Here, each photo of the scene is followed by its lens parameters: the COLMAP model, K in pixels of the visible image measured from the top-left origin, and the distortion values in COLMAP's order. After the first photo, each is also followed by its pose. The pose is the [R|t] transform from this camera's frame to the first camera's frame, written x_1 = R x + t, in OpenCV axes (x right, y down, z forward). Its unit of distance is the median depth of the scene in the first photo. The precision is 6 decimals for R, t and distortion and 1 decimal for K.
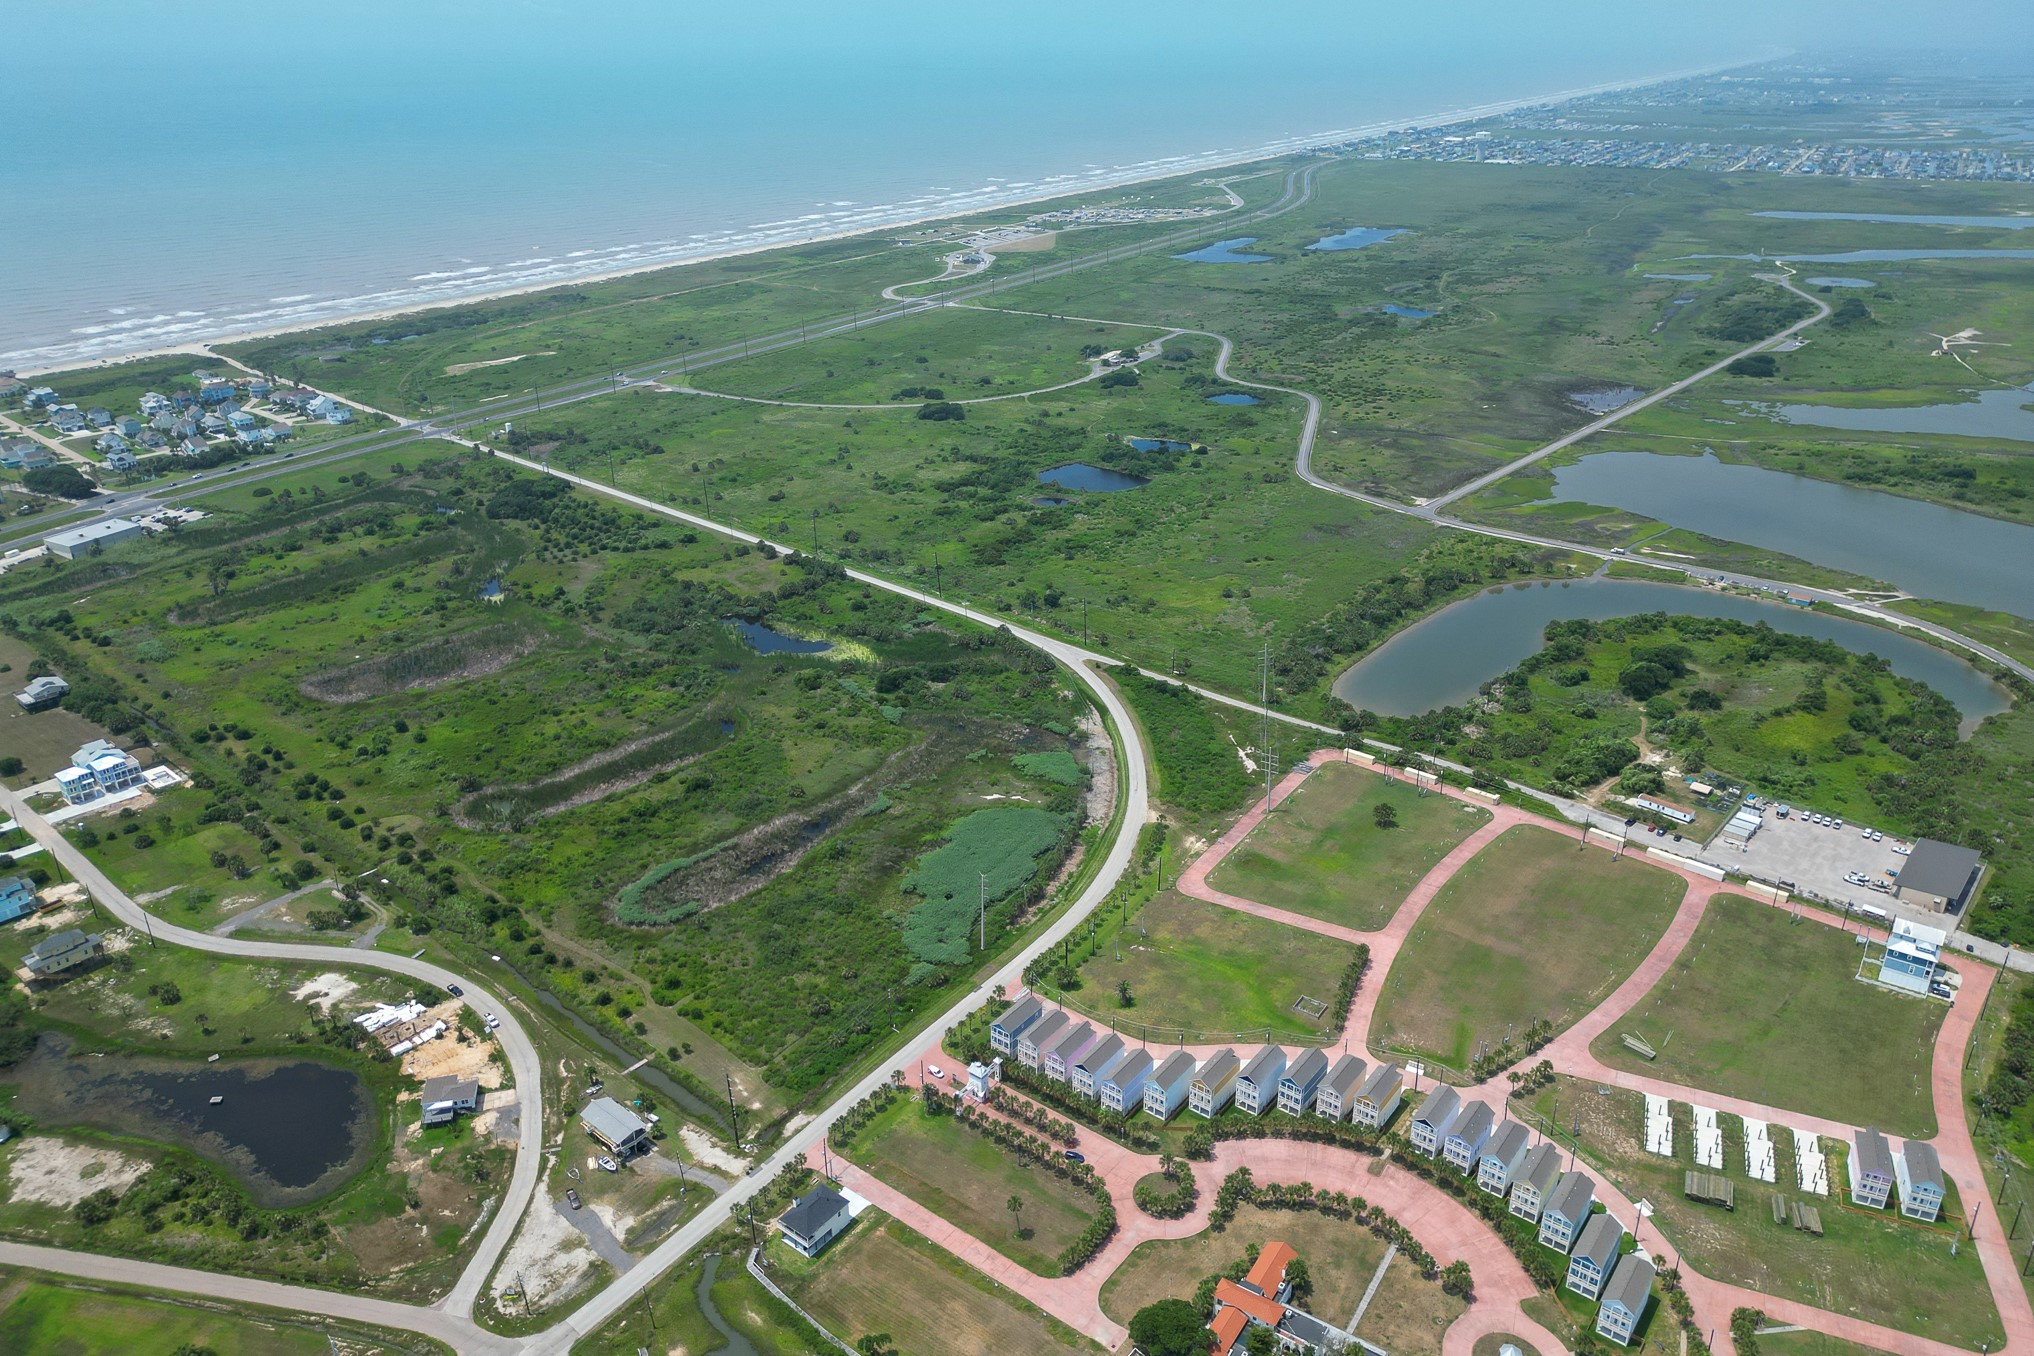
lens RADIAL K [[1424.2, 0, 1026.2], [0, 1424.2, 692.3], [0, 0, 1]] dist [0.073750, -0.076609]
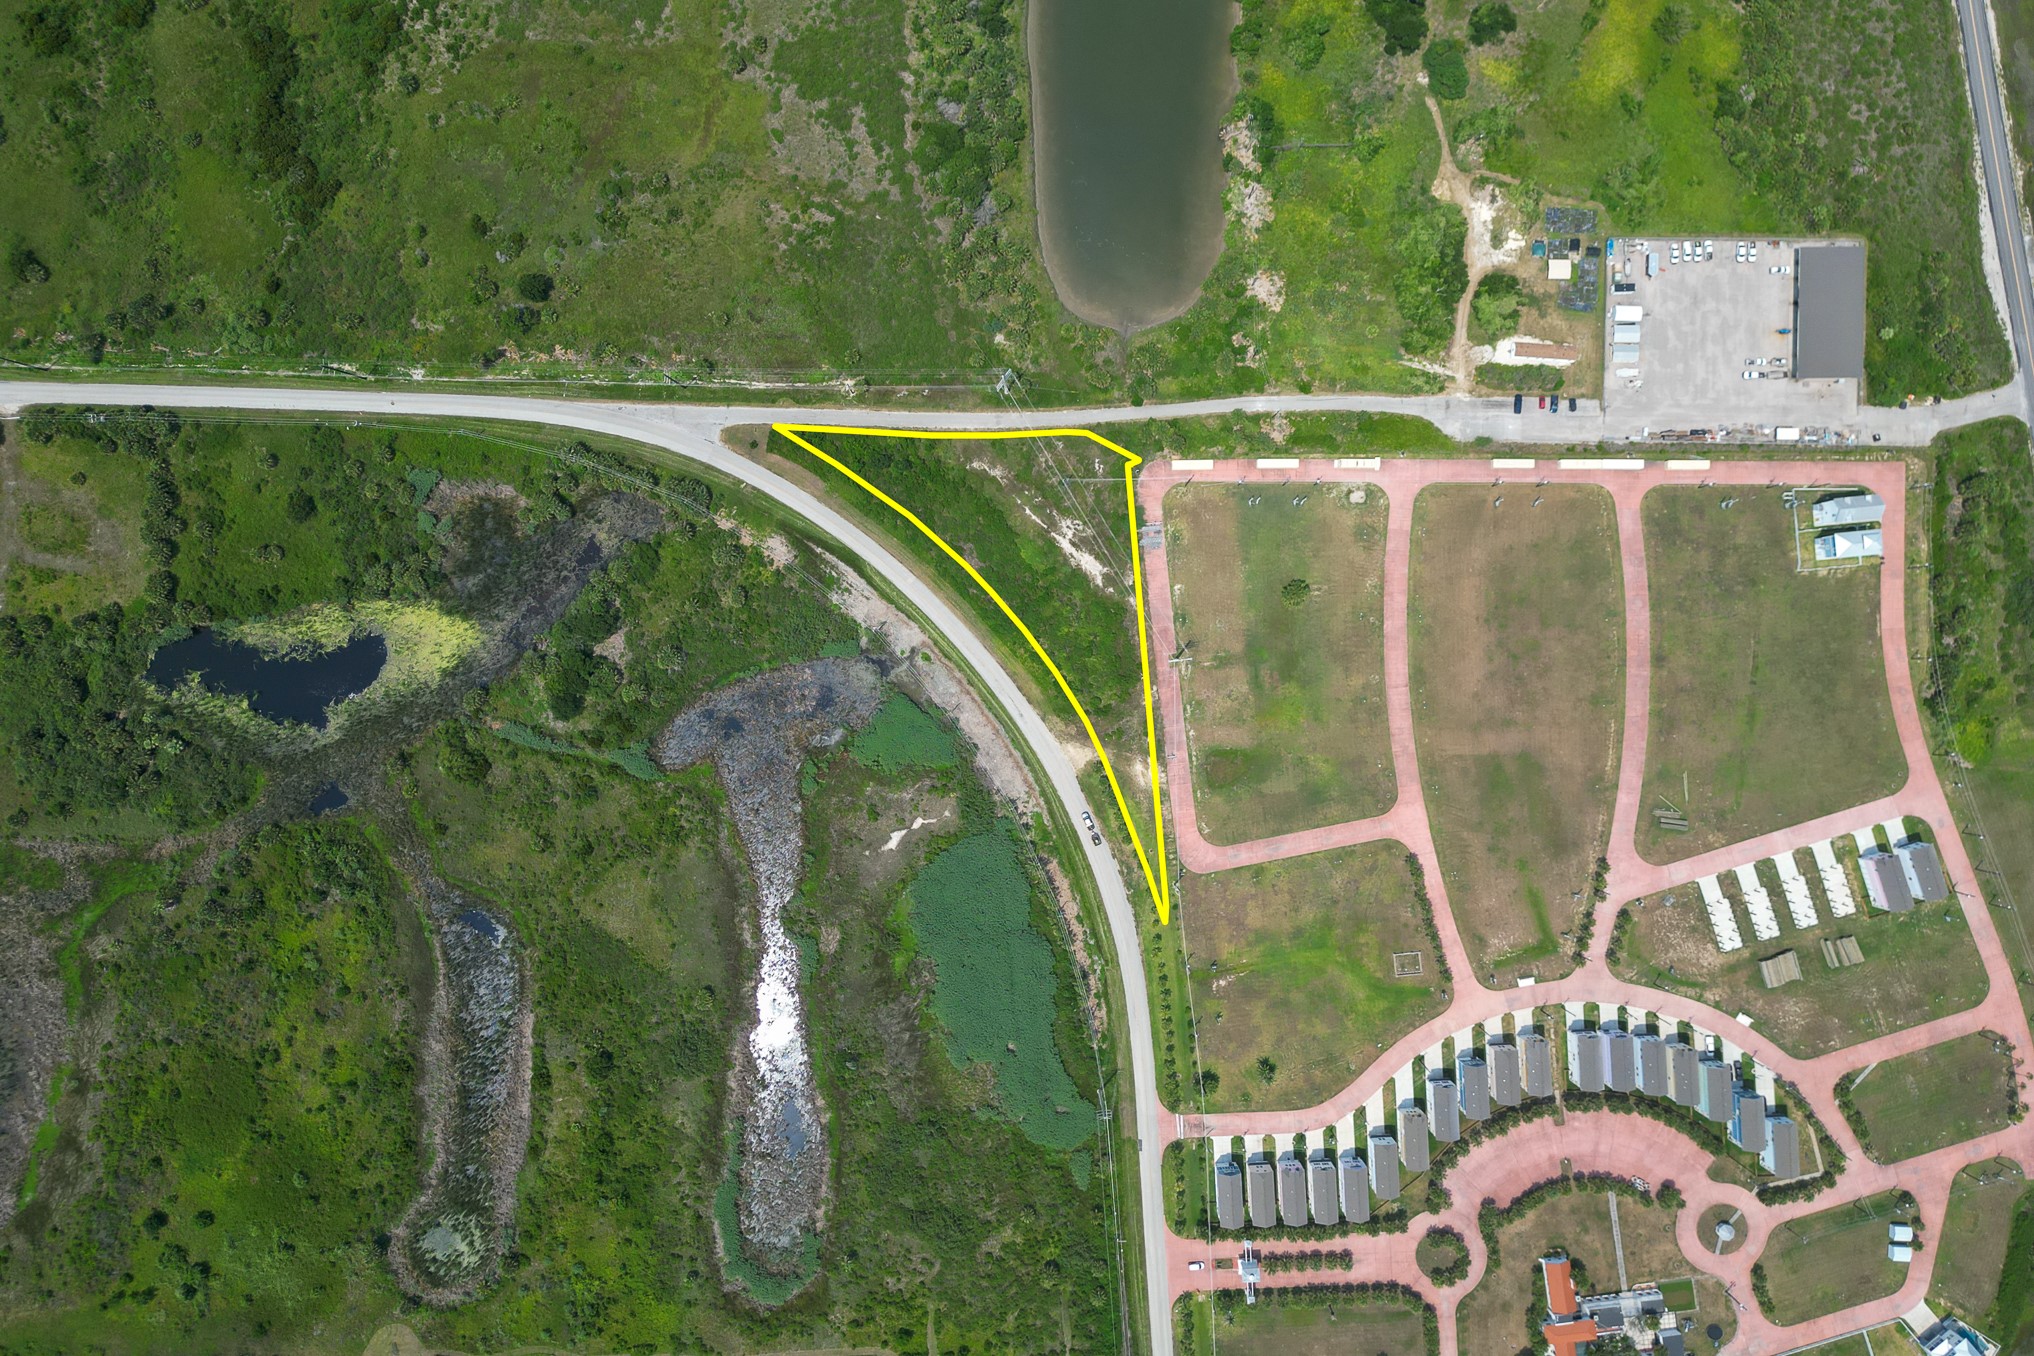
lens RADIAL K [[1424.2, 0, 1026.2], [0, 1424.2, 692.3], [0, 0, 1]] dist [0.073750, -0.076609]
pose [[0.764806, -0.644254, -0.002929, 0.086077], [0.274299, 0.321505, 0.906308, -0.635234], [-0.582951, -0.693953, 0.422607, 0.635225]]
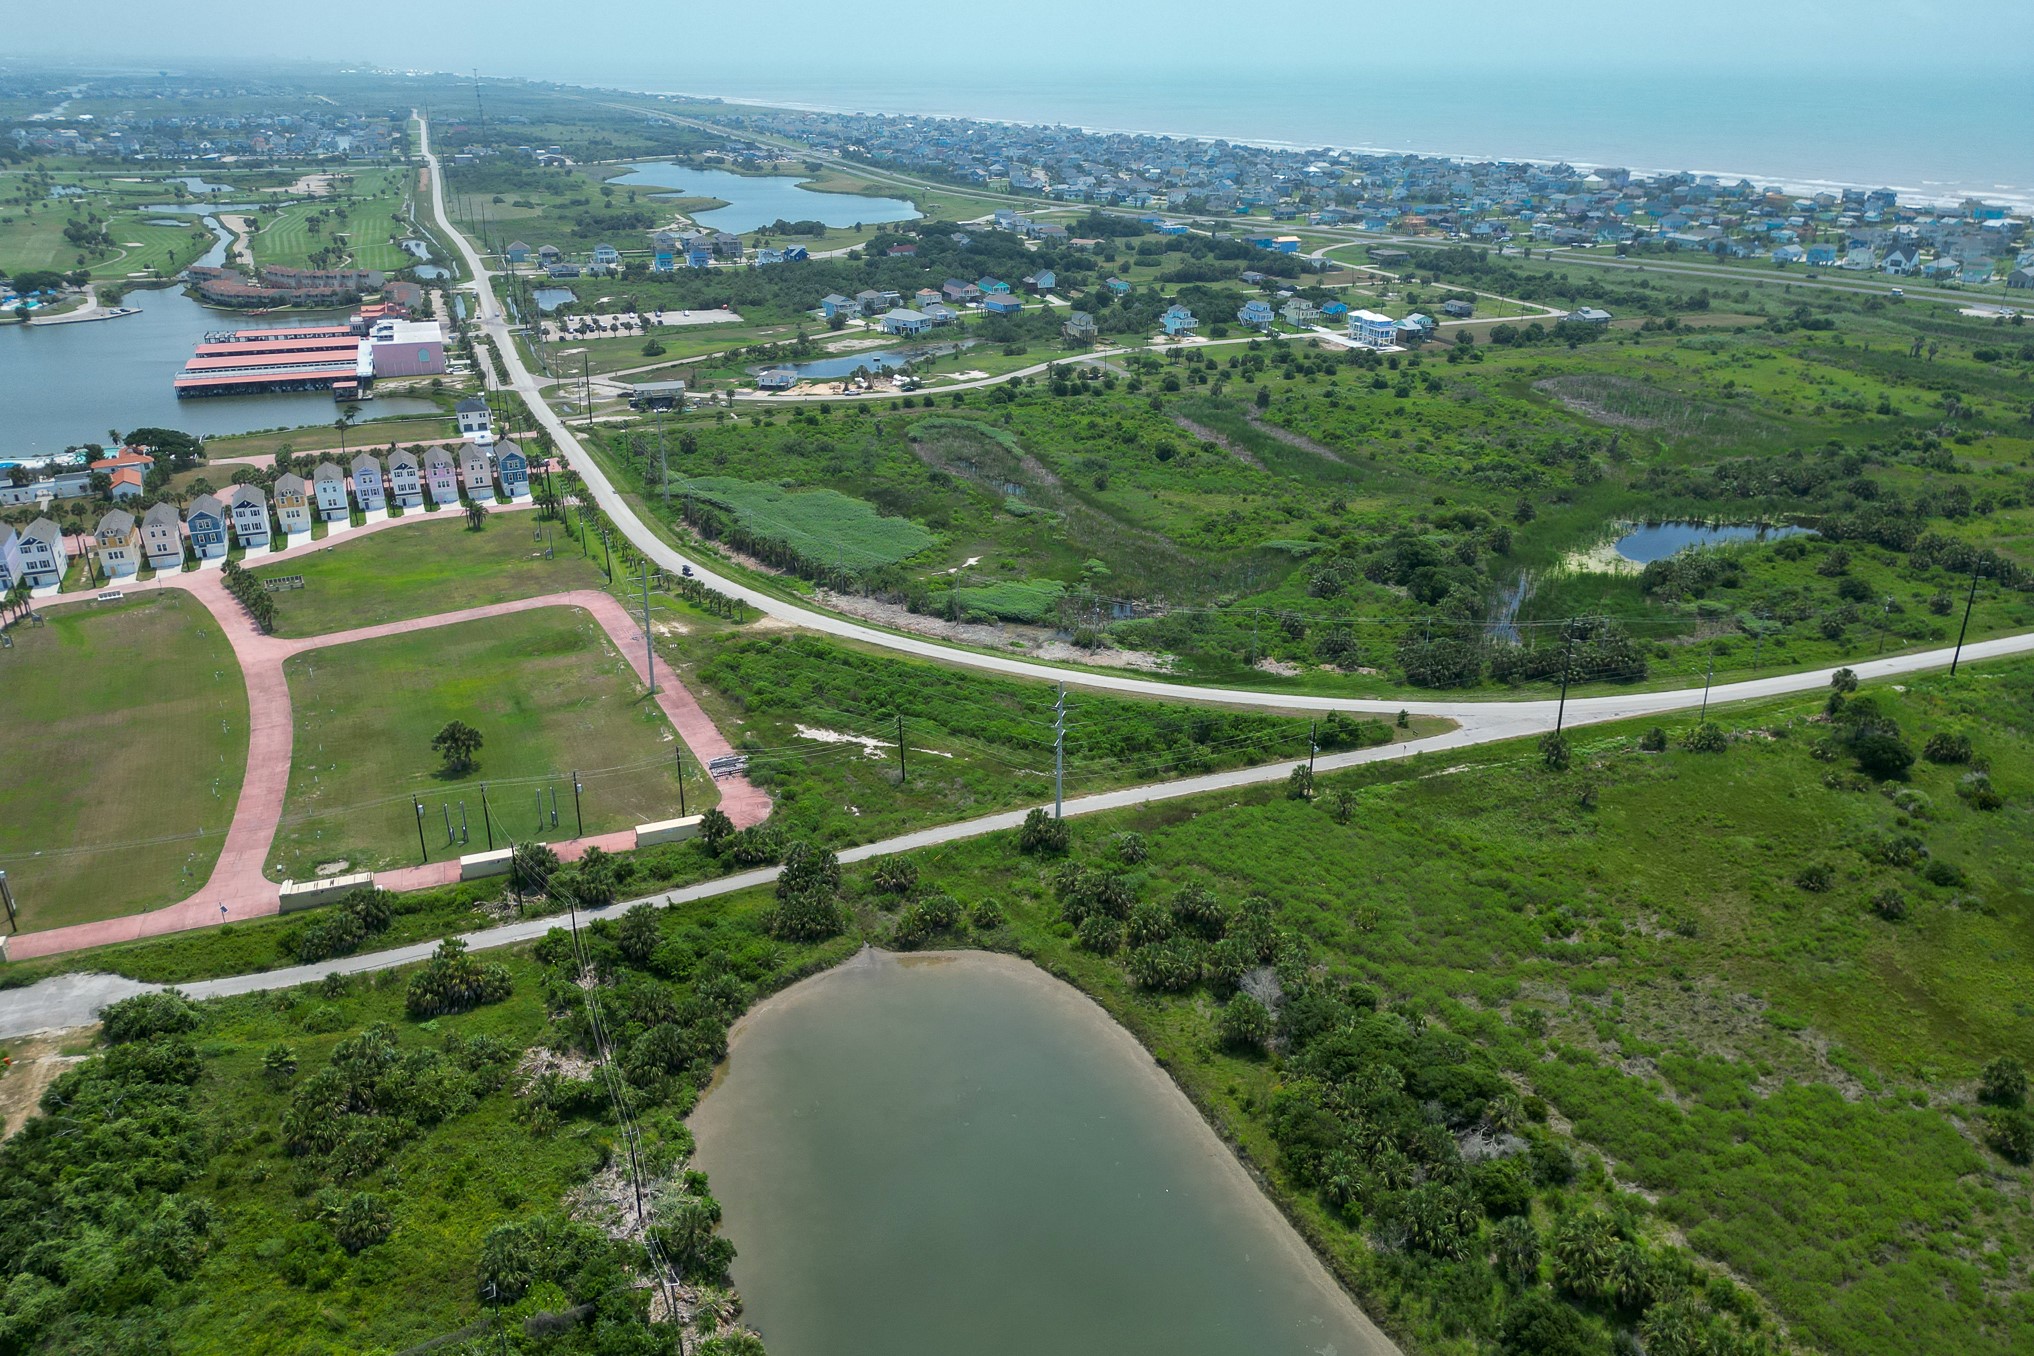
lens RADIAL K [[1424.2, 0, 1026.2], [0, 1424.2, 692.3], [0, 0, 1]] dist [0.073750, -0.076609]
pose [[-0.471796, 0.360272, -0.804744, 0.495097], [-0.371367, 0.746606, 0.551966, -0.243744], [0.799684, 0.559271, -0.218453, 1.136869]]
